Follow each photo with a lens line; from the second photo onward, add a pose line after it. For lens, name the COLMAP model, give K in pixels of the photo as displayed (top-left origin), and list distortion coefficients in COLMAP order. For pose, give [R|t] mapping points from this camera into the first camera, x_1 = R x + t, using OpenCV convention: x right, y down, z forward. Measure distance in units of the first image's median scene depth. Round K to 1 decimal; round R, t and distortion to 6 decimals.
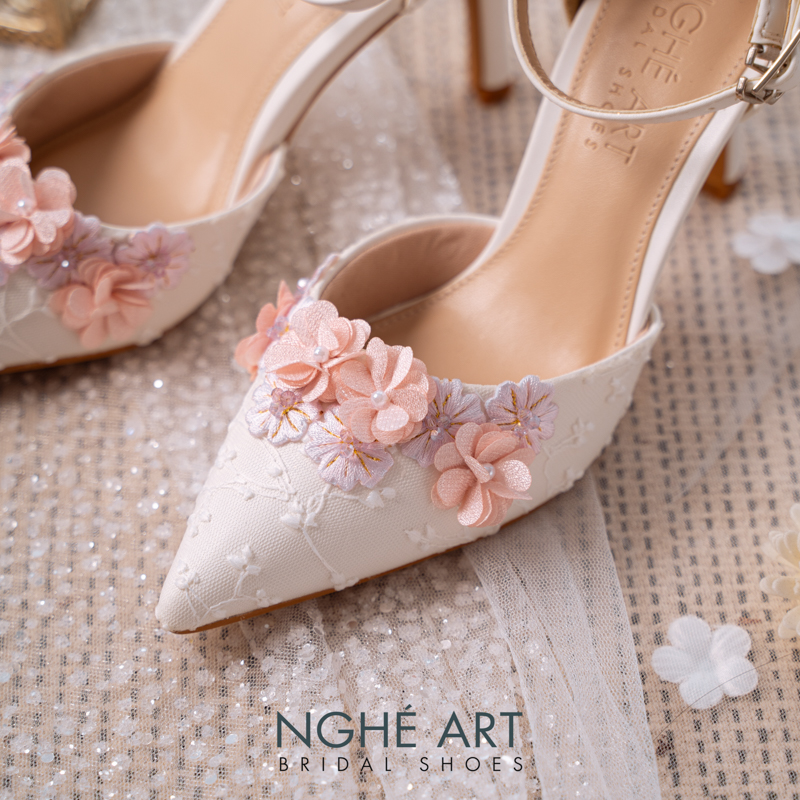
lens RADIAL K [[2502.8, 0, 400.0], [0, 2502.8, 400.0], [0, 0, 1]] dist [0.273181, 1.128113]
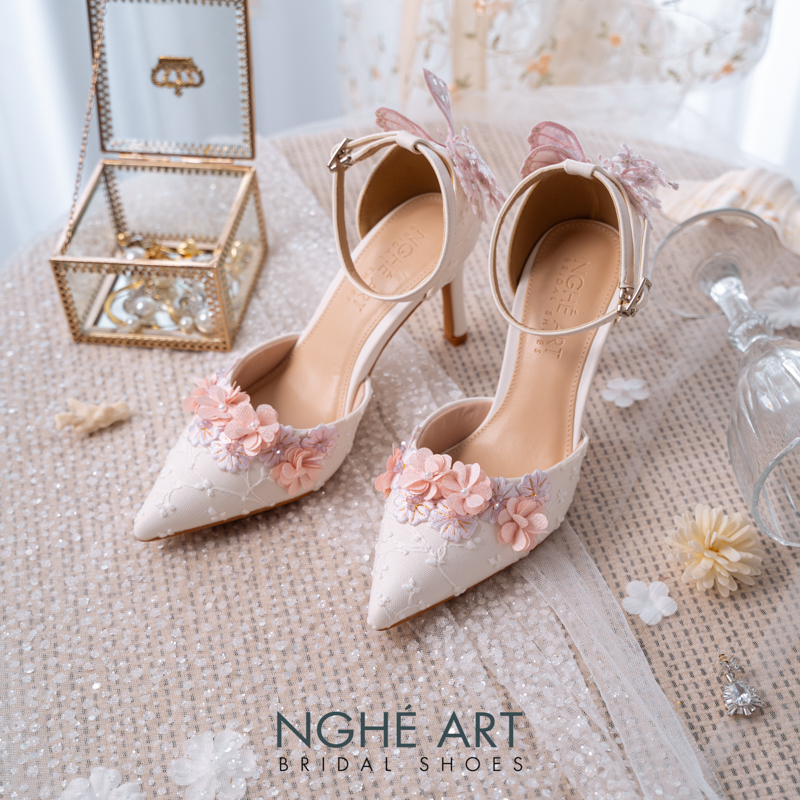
lens RADIAL K [[1495.4, 0, 400.0], [0, 1495.4, 400.0], [0, 0, 1]] dist [-0.011829, 0.322236]
pose [[0.982474, -0.143714, 0.118710, -0.174016], [0.155754, 0.982797, -0.099255, 0.034222], [-0.102403, 0.116005, 0.987956, -0.130546]]
